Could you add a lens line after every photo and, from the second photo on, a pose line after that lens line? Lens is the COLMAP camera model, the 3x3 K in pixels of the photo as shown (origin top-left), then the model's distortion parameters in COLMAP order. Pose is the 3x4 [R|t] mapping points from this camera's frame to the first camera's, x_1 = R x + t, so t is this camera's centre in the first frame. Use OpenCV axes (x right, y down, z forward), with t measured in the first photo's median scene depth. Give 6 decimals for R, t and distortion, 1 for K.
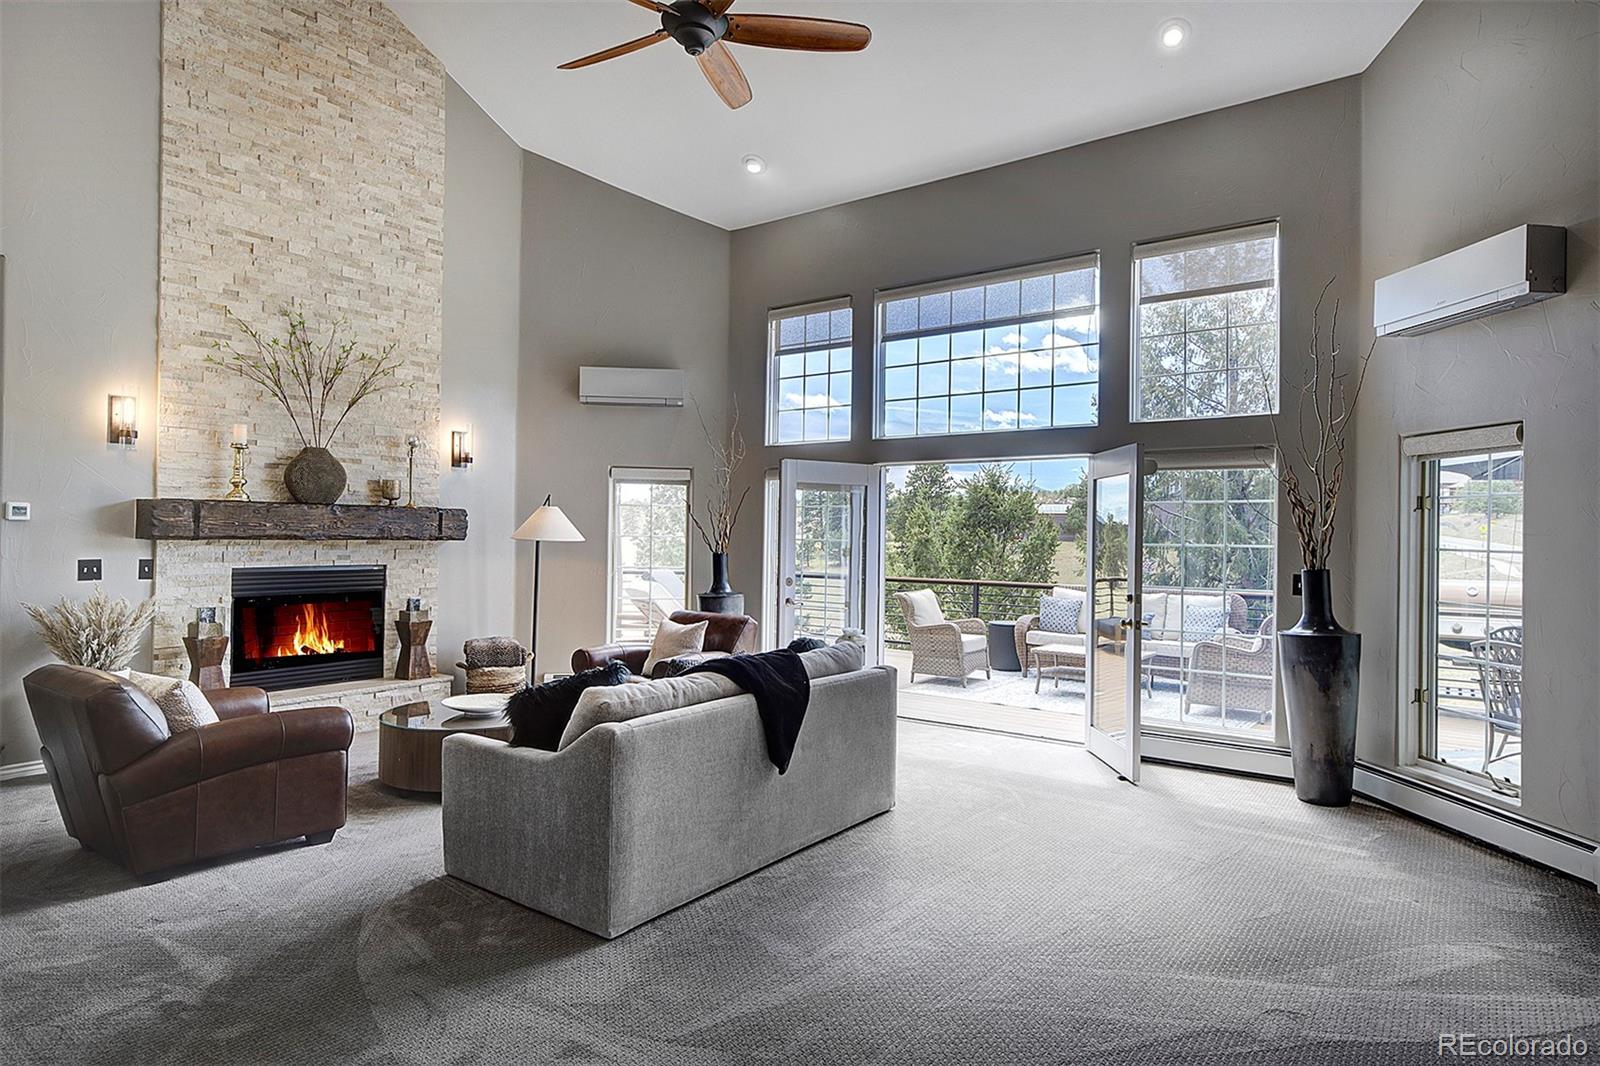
lens RADIAL K [[908.9, 0, 809.4], [0, 908.9, 529.9], [0, 0, 1]] dist [0.002254, -0.000190]
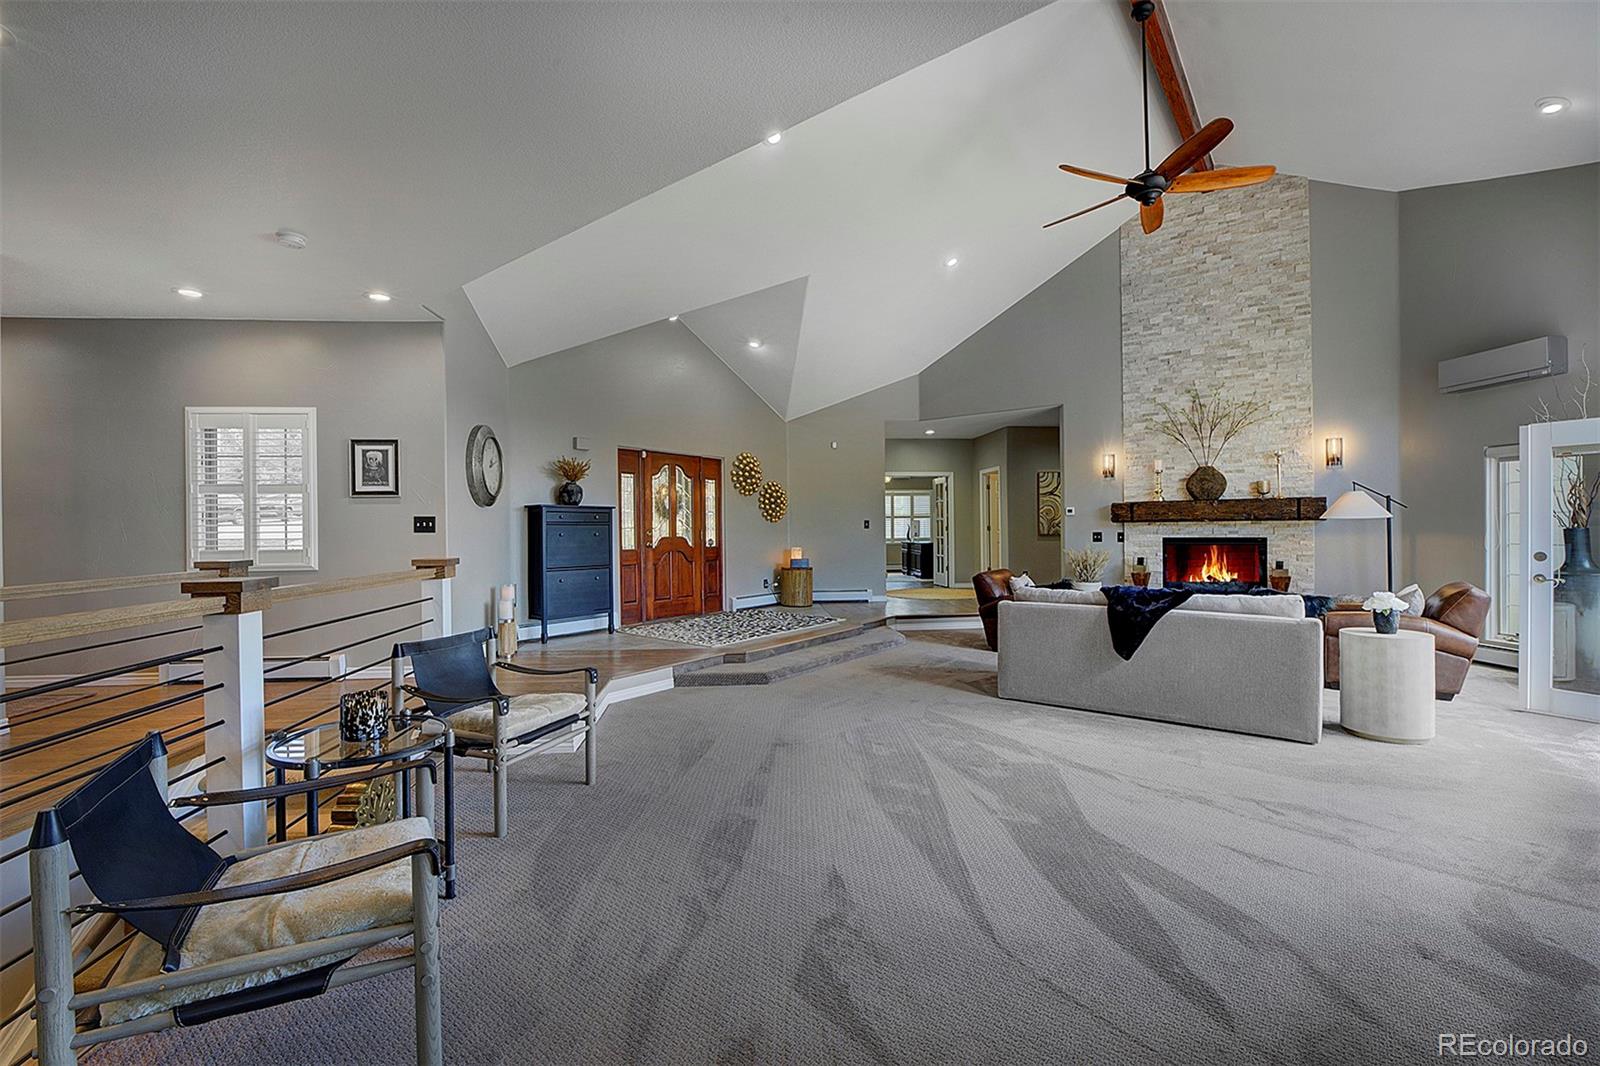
lens RADIAL K [[665.4, 0, 793.9], [0, 665.4, 531.3], [0, 0, 1]] dist [-0.021098, 0.000736]
pose [[-0.040611, -0.005908, -0.999158, 0.705410], [0.014735, 0.999870, -0.006511, 0.025772], [0.999066, -0.014987, -0.040519, 0.291197]]
